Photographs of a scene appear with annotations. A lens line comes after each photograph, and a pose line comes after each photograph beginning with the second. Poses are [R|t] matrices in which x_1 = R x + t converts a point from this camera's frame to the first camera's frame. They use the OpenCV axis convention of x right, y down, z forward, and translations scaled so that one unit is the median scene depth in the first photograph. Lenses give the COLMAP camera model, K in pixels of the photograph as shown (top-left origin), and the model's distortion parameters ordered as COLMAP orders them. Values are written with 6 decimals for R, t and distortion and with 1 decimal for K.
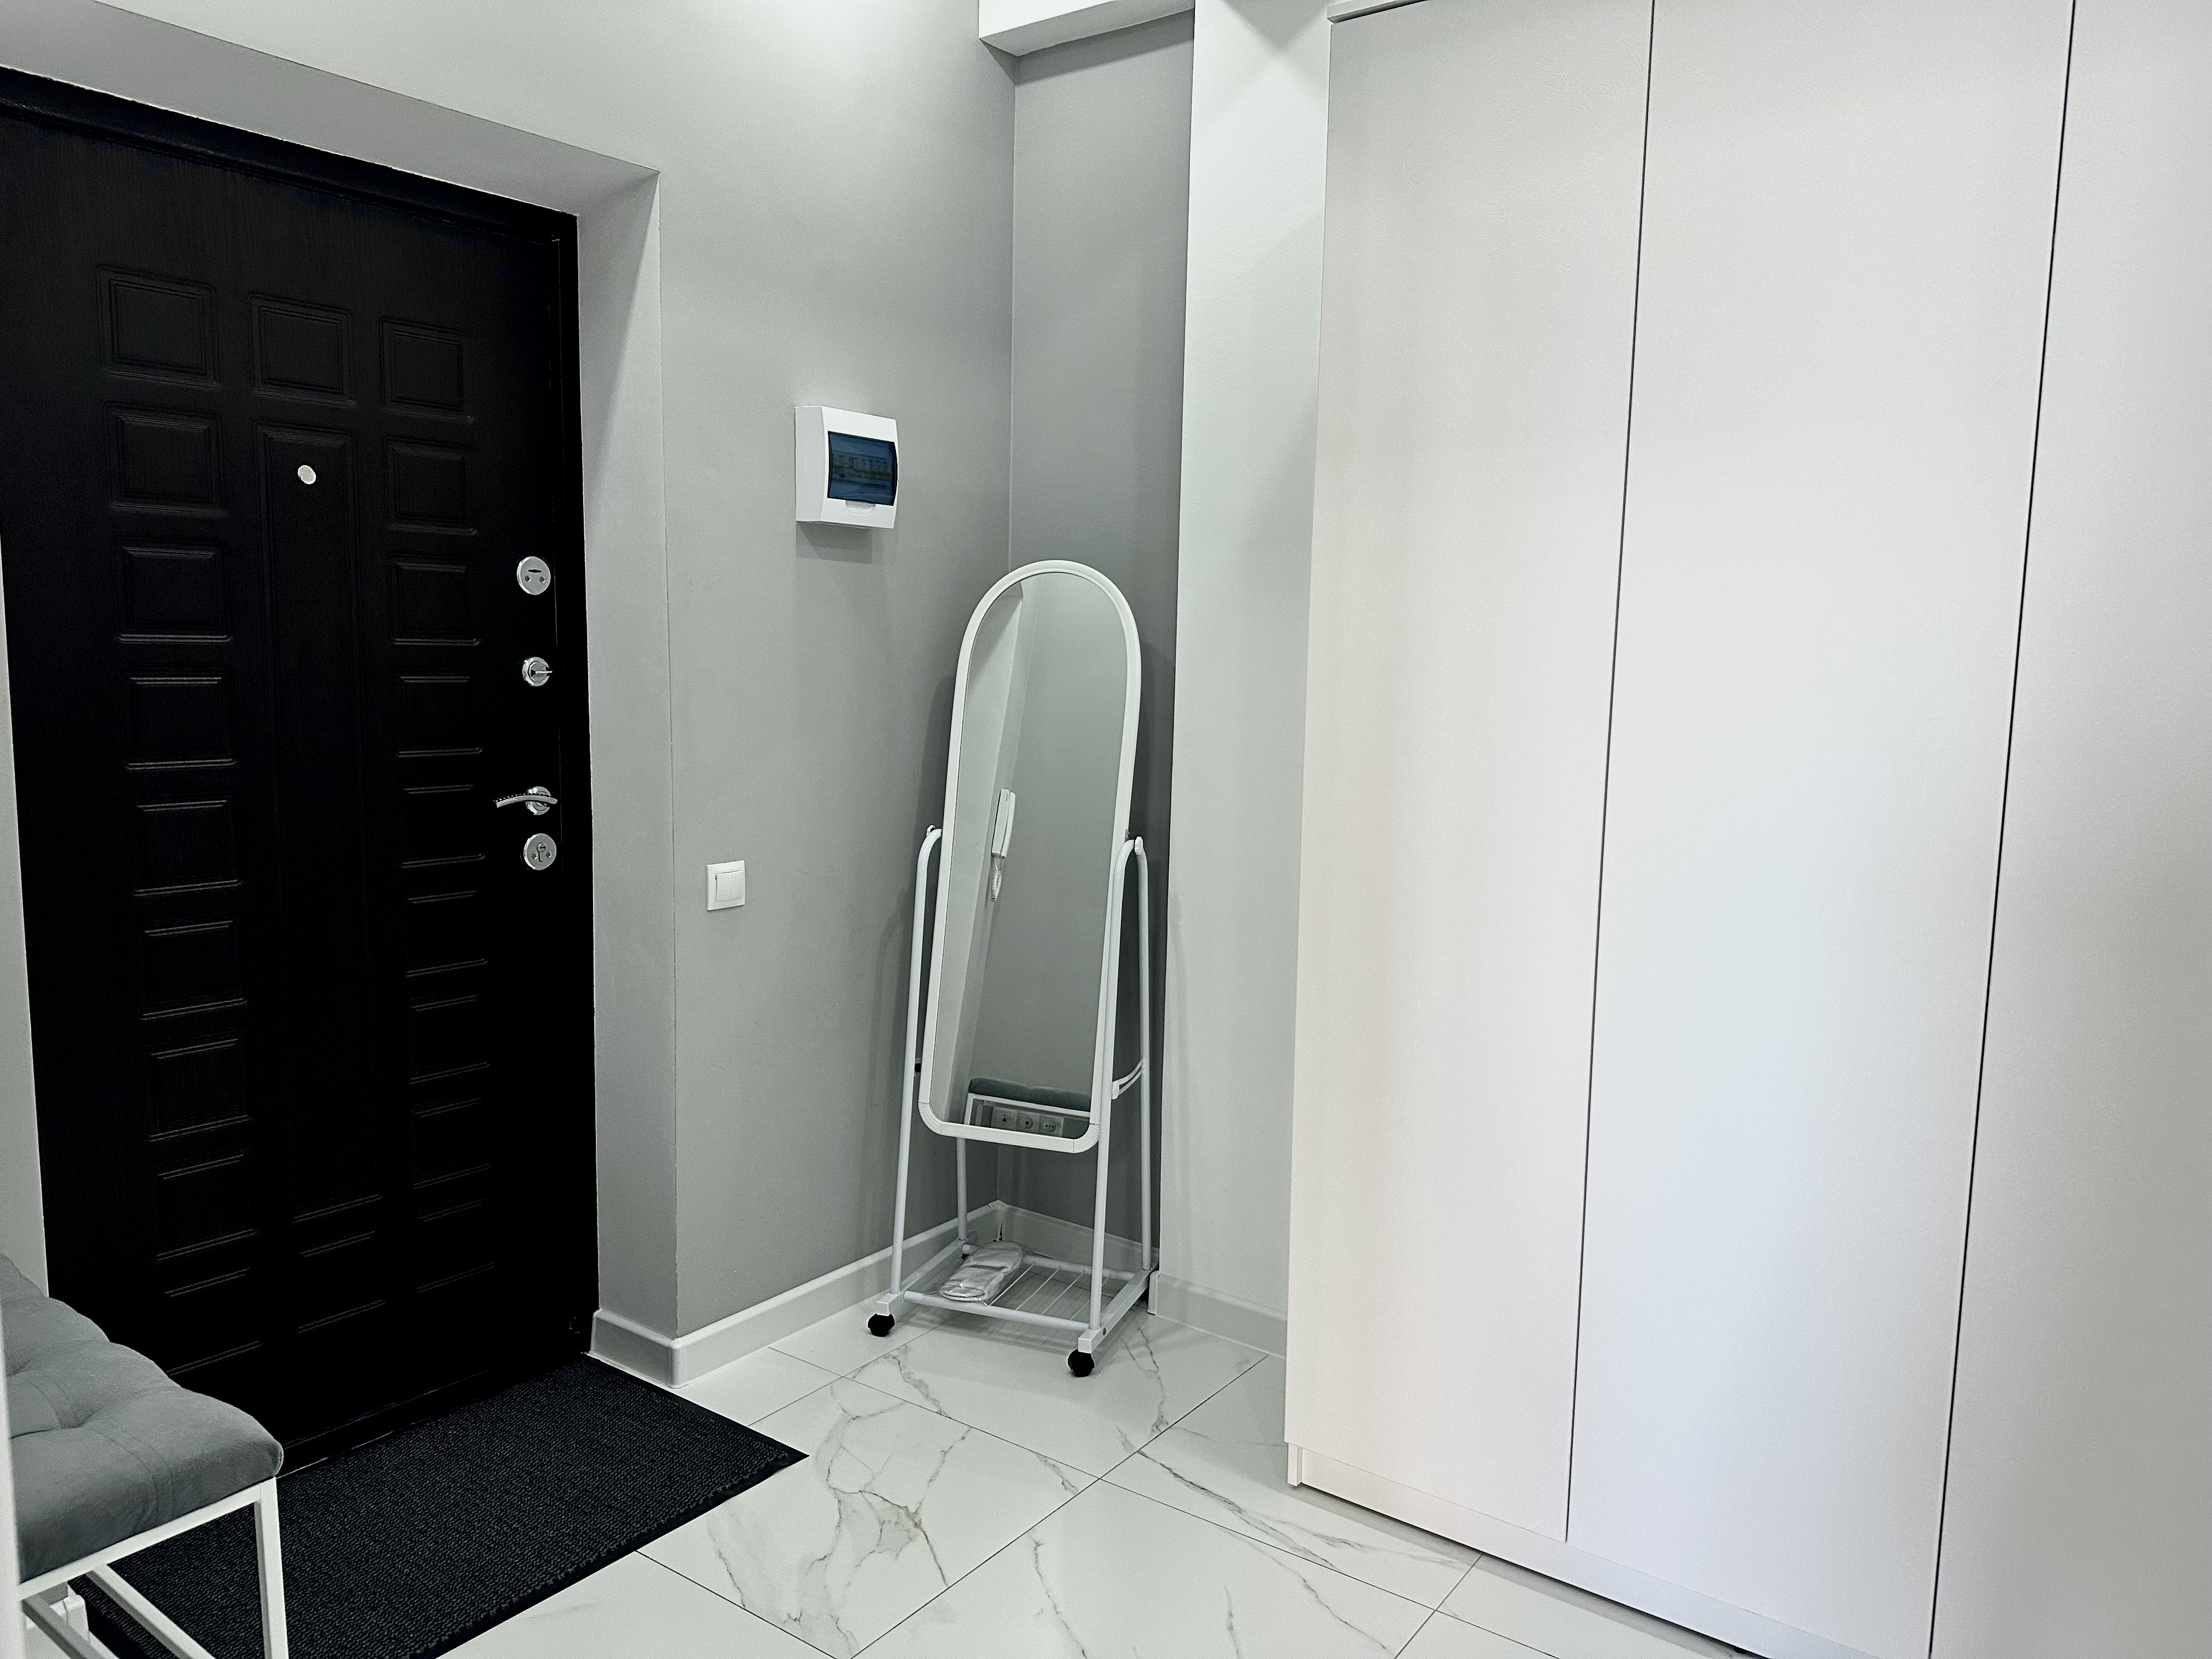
lens RADIAL K [[1538.7, 0, 1106.8], [0, 1538.7, 816.5], [0, 0, 1]] dist [0.031678, -0.038873]
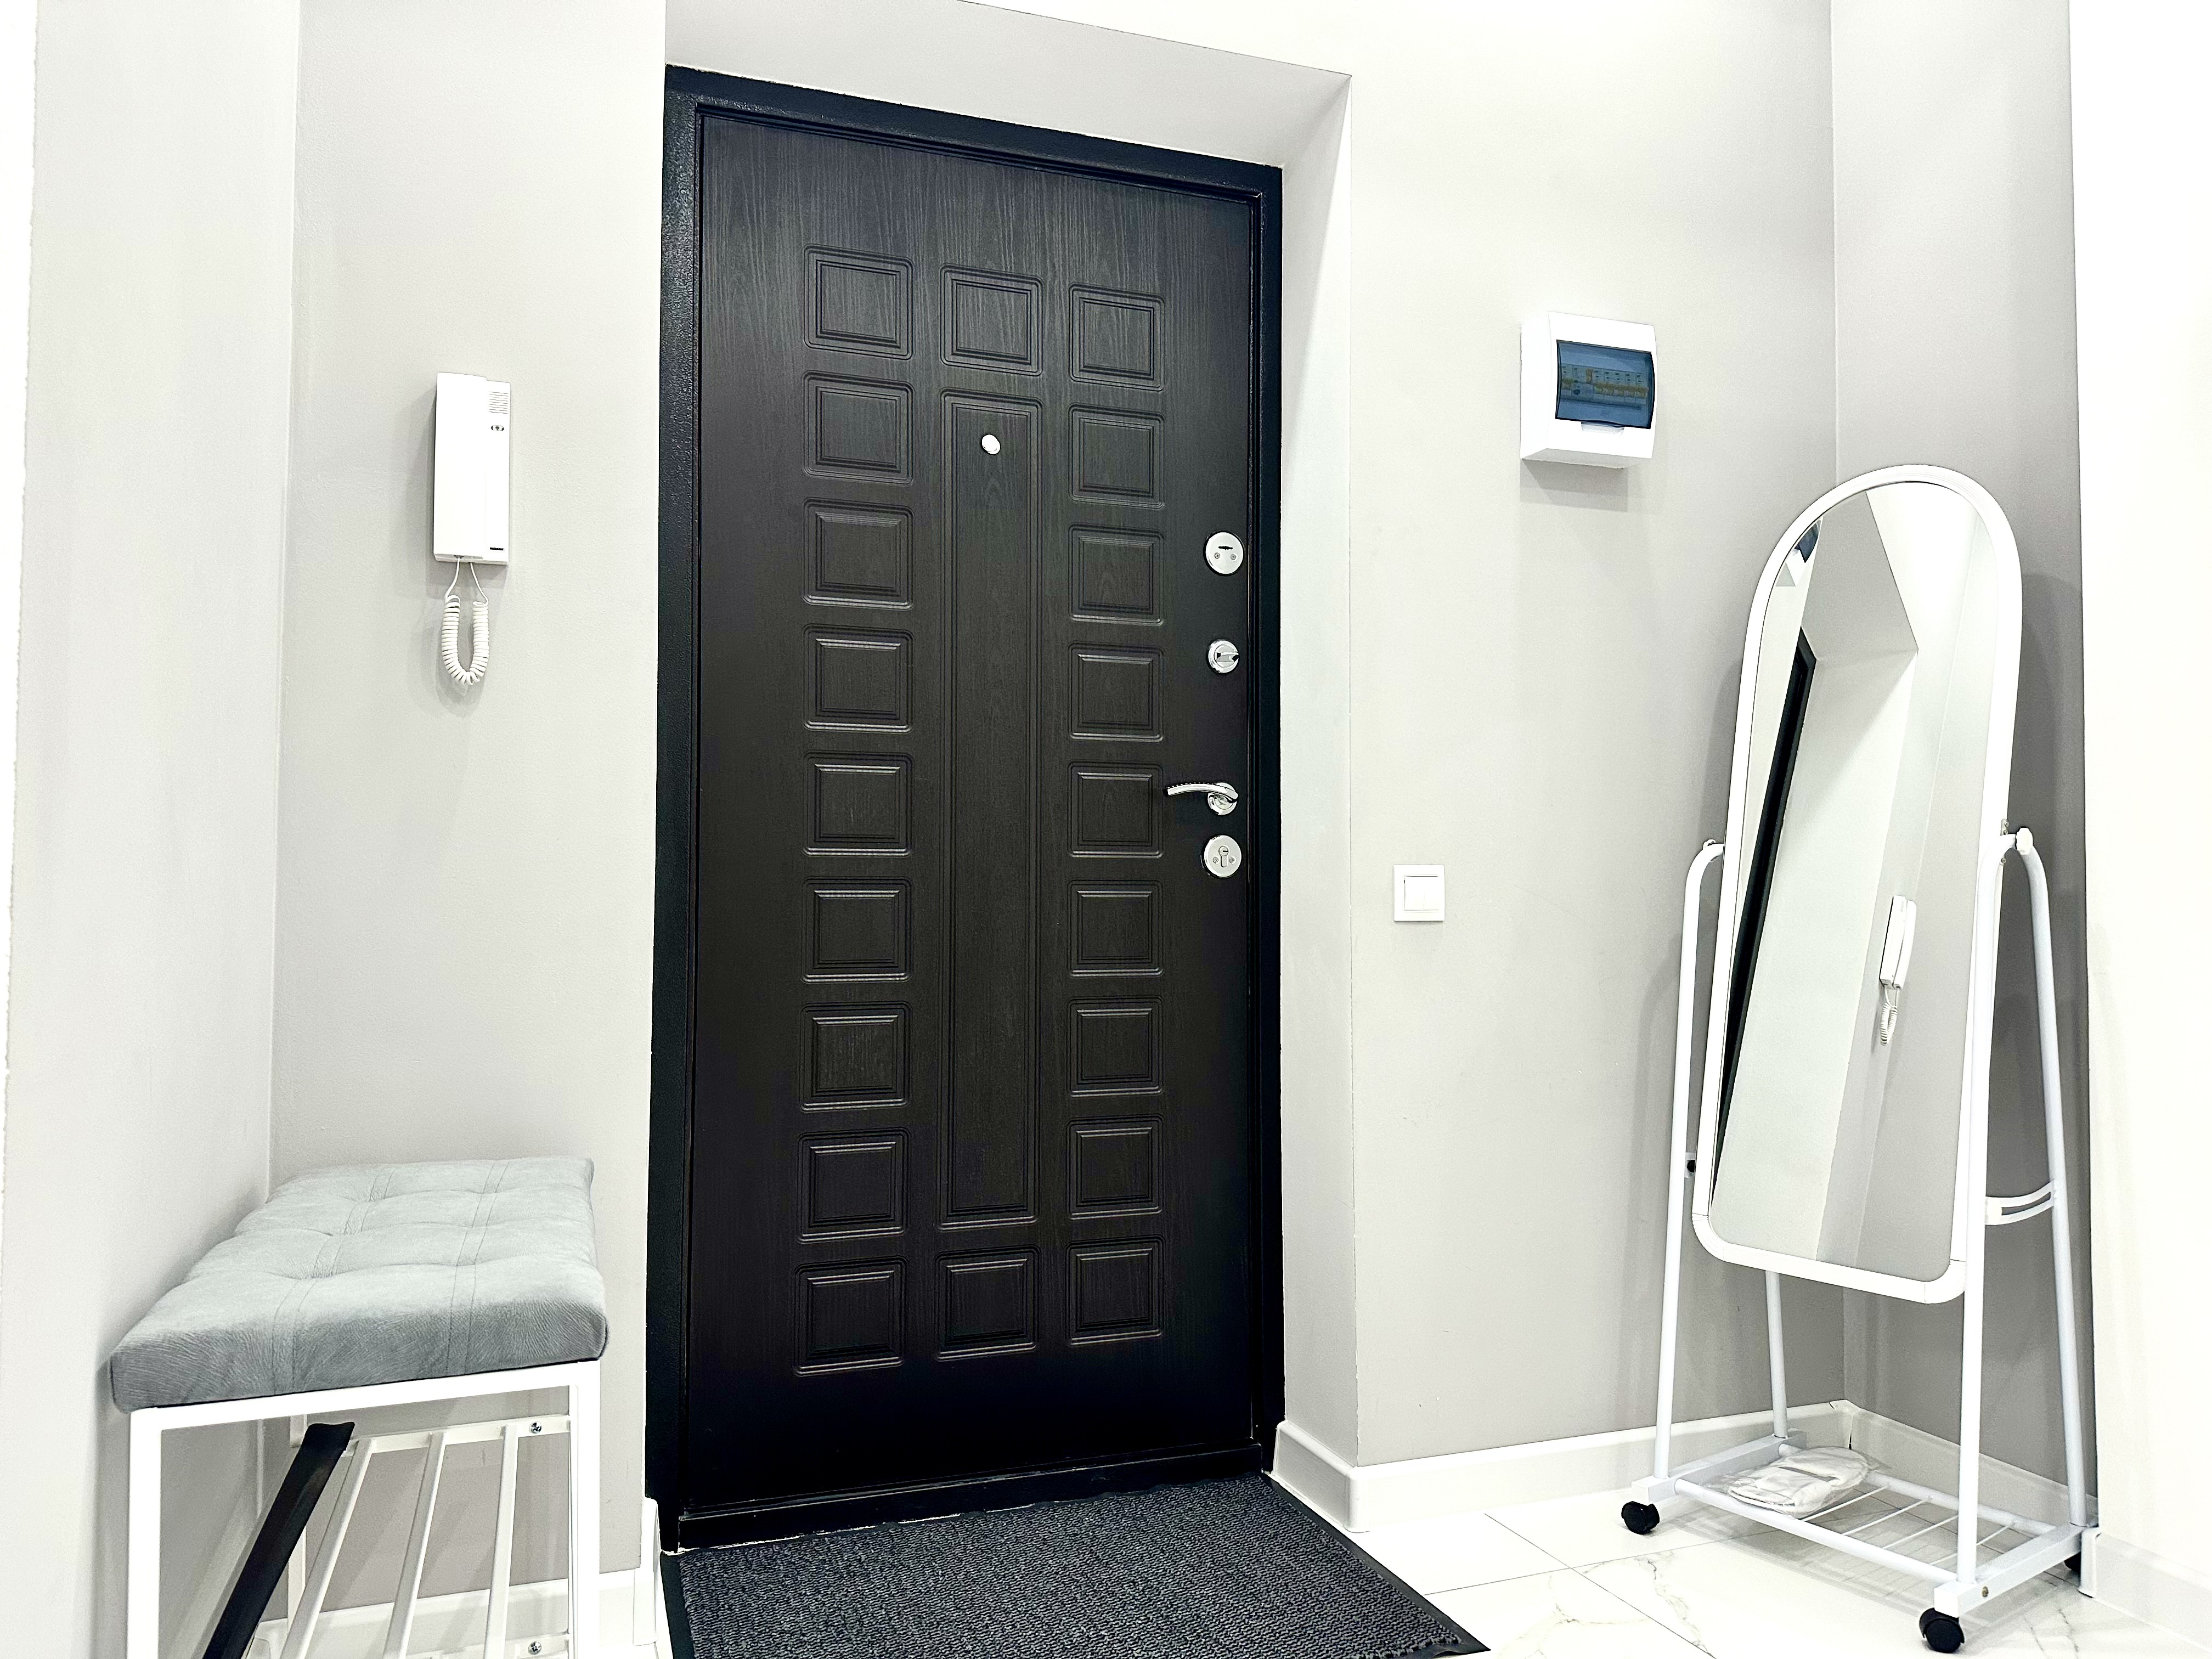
lens RADIAL K [[1538.7, 0, 1110.0], [0, 1538.7, 838.7], [0, 0, 1]] dist [0.031678, -0.038873]
pose [[0.833207, -0.037242, -0.551706, 0.060984], [-0.046741, 0.989415, -0.137378, 0.128800], [0.550982, 0.140252, 0.822647, 0.226720]]
